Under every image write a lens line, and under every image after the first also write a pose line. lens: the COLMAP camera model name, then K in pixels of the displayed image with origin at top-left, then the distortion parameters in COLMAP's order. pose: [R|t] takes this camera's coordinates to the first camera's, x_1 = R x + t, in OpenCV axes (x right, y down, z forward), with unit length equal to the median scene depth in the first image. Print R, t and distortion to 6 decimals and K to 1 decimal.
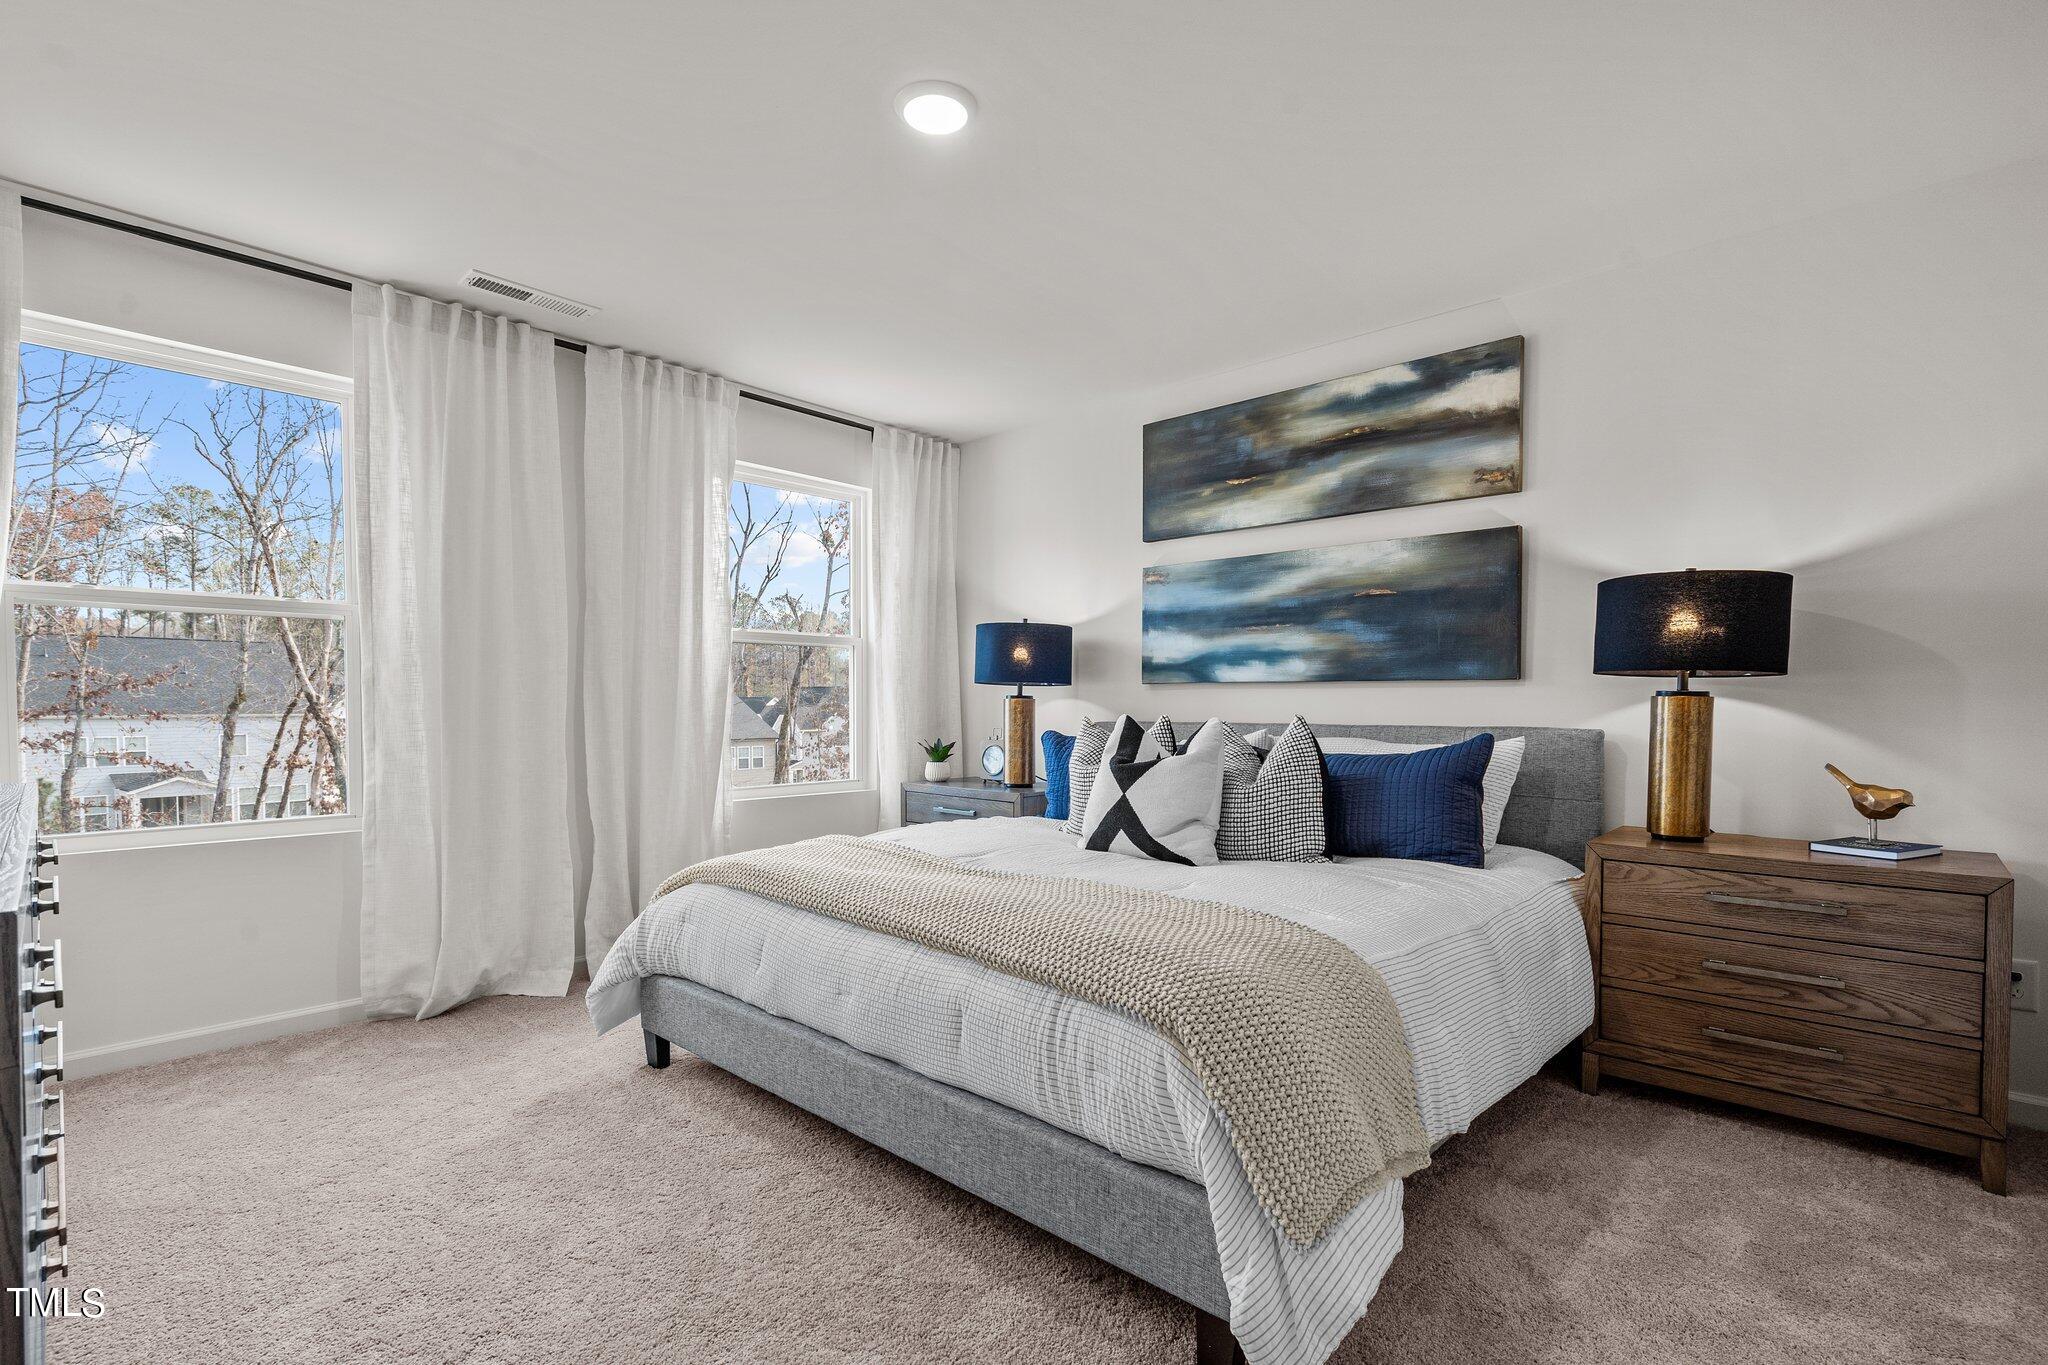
lens RADIAL K [[939.2, 0, 1004.3], [0, 939.2, 725.7], [0, 0, 1]] dist [-0.004721, 0.002699]
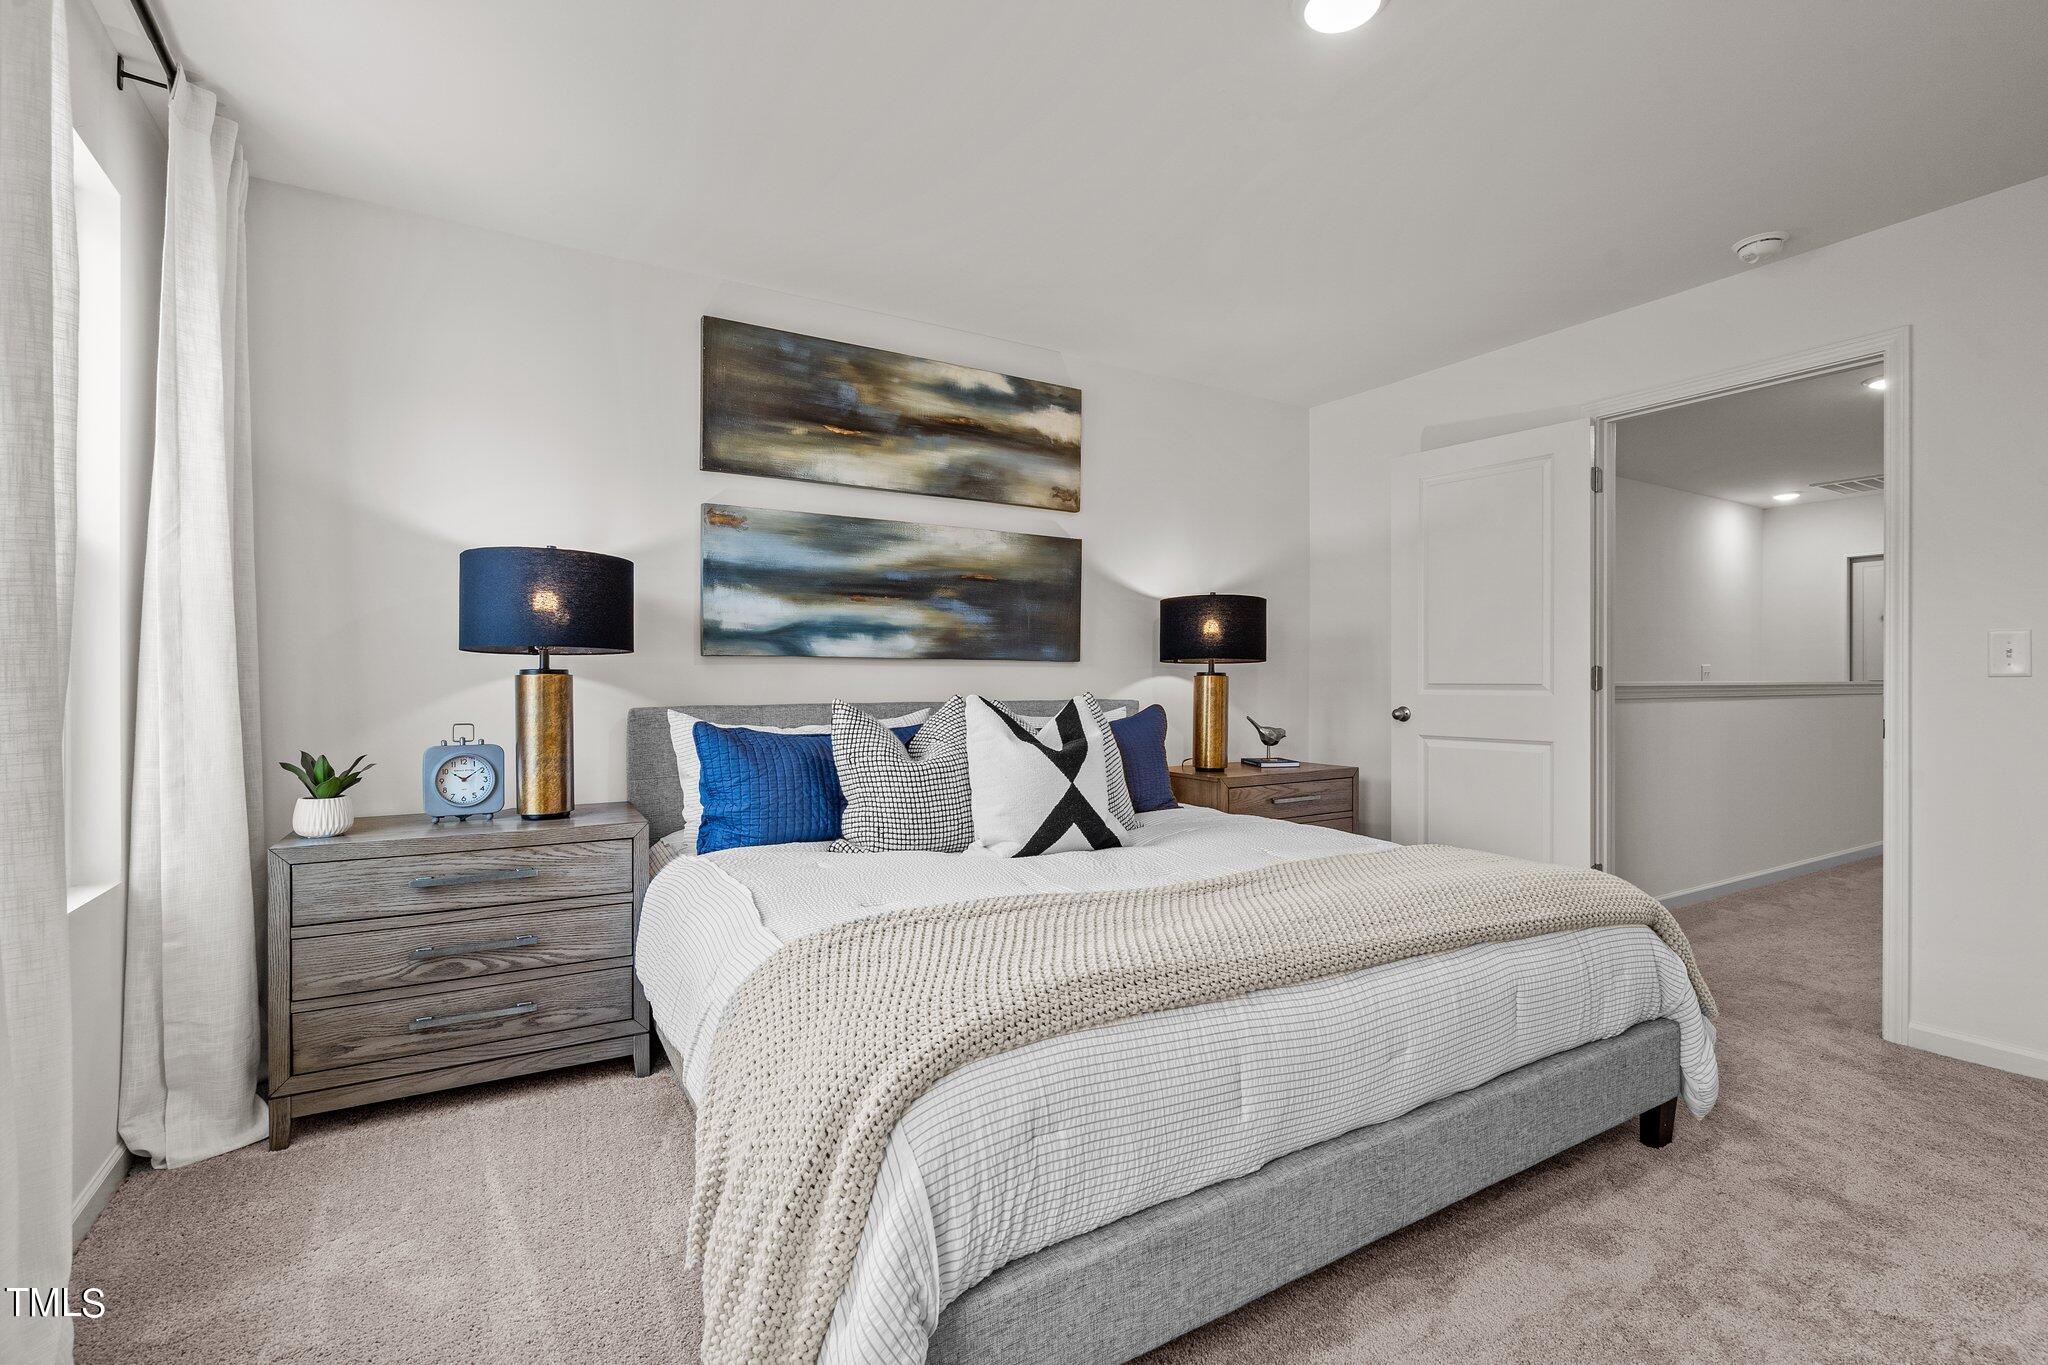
lens RADIAL K [[939.2, 0, 1022.5], [0, 939.2, 680.2], [0, 0, 1]] dist [-0.004721, 0.002699]
pose [[0.266016, -0.001371, 0.963968, -0.586596], [0.024916, 0.999675, -0.005454, -0.016533], [-0.963647, 0.025469, 0.265964, 0.634467]]
